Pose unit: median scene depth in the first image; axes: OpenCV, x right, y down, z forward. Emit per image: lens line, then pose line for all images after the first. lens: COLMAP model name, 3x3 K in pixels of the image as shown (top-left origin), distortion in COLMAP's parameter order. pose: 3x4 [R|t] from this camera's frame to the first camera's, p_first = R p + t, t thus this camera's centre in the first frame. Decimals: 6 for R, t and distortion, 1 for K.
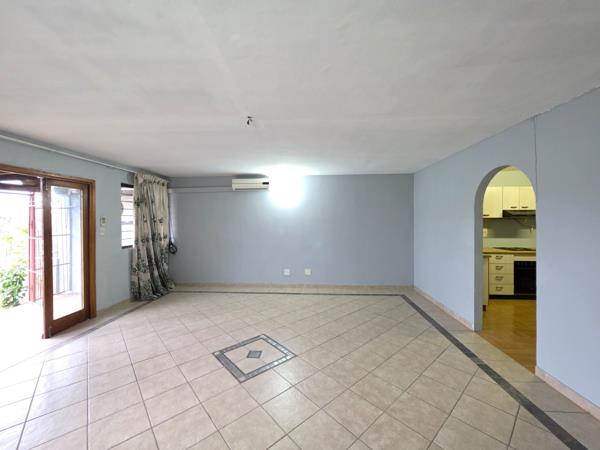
lens RADIAL K [[240.0, 0, 301.2], [0, 240.0, 221.8], [0, 0, 1]] dist [0.002182, -0.000209]
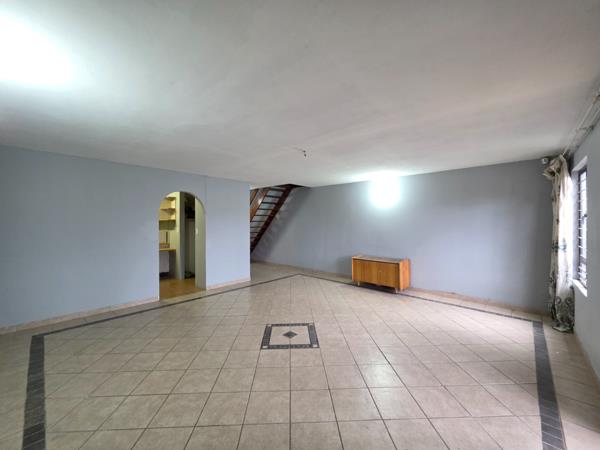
lens RADIAL K [[240.0, 0, 301.2], [0, 240.0, 221.8], [0, 0, 1]] dist [0.002182, -0.000209]
pose [[-0.773915, 0.003350, 0.633281, -0.569407], [0.006261, 0.999978, 0.002360, -0.002915], [-0.633259, 0.005791, -0.773919, 1.083409]]
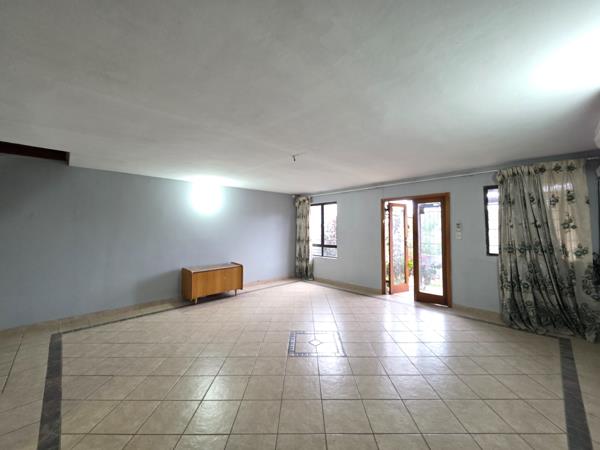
lens RADIAL K [[240.0, 0, 301.2], [0, 240.0, 221.8], [0, 0, 1]] dist [0.002182, -0.000209]
pose [[-0.670816, -0.012130, -0.741525, 0.415559], [0.004390, 0.999784, -0.020326, -0.004117], [0.741611, -0.016891, -0.670618, 1.005087]]
